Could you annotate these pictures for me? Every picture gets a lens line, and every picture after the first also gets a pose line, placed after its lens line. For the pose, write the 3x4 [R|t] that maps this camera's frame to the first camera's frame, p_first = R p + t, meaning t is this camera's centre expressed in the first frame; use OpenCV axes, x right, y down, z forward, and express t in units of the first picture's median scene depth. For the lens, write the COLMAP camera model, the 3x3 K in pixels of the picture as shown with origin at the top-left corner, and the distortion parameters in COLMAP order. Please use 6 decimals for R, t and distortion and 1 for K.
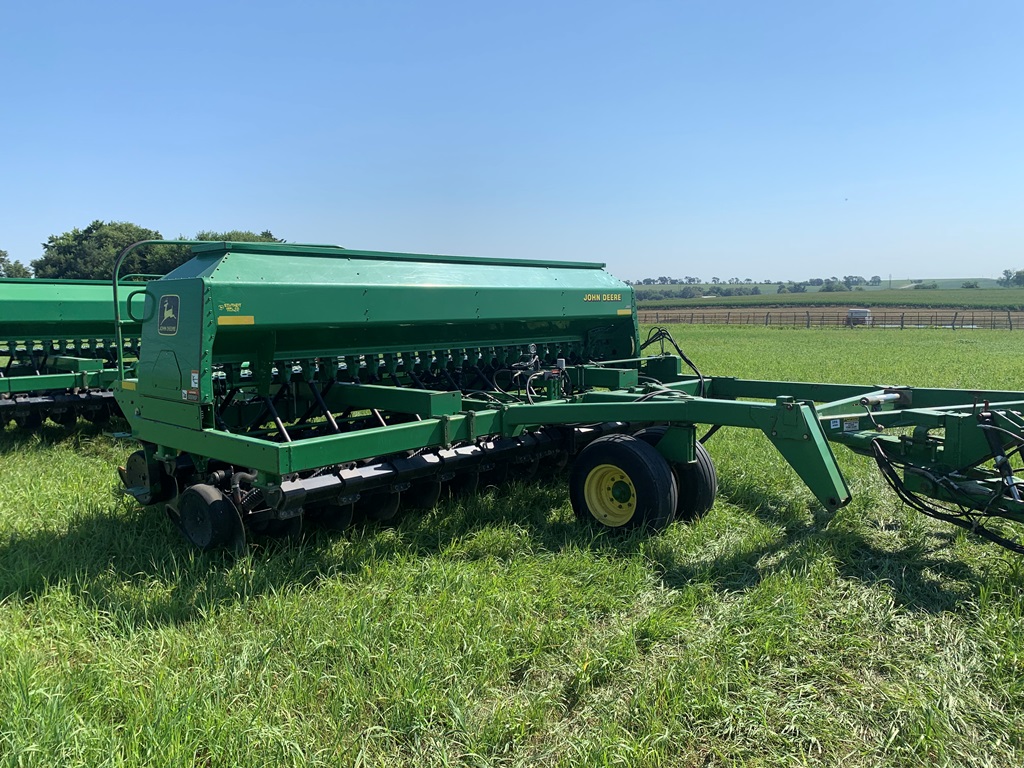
lens RADIAL K [[785.0, 0, 513.0], [0, 785.0, 417.1], [0, 0, 1]] dist [-0.004795, -0.003022]
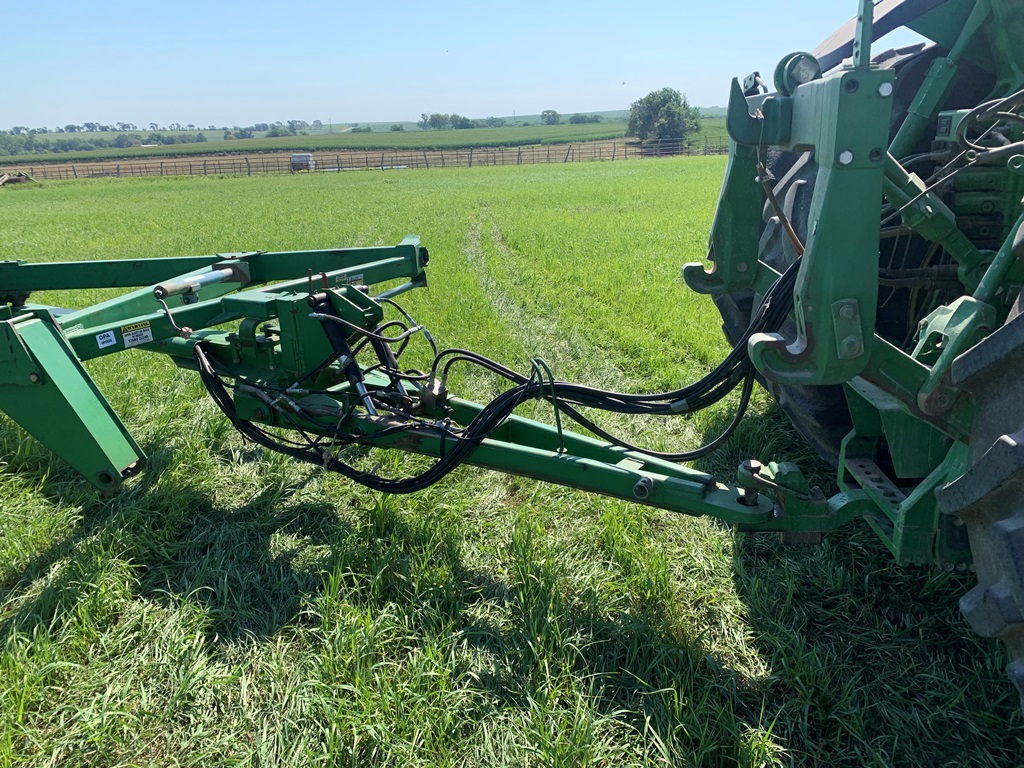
lens RADIAL K [[785.0, 0, 513.0], [0, 785.0, 417.1], [0, 0, 1]] dist [-0.004795, -0.003022]
pose [[0.786942, -0.225468, 0.574357, 0.293861], [0.116526, 0.968402, 0.220498, -0.030192], [-0.605924, -0.106592, 0.788349, 0.317135]]
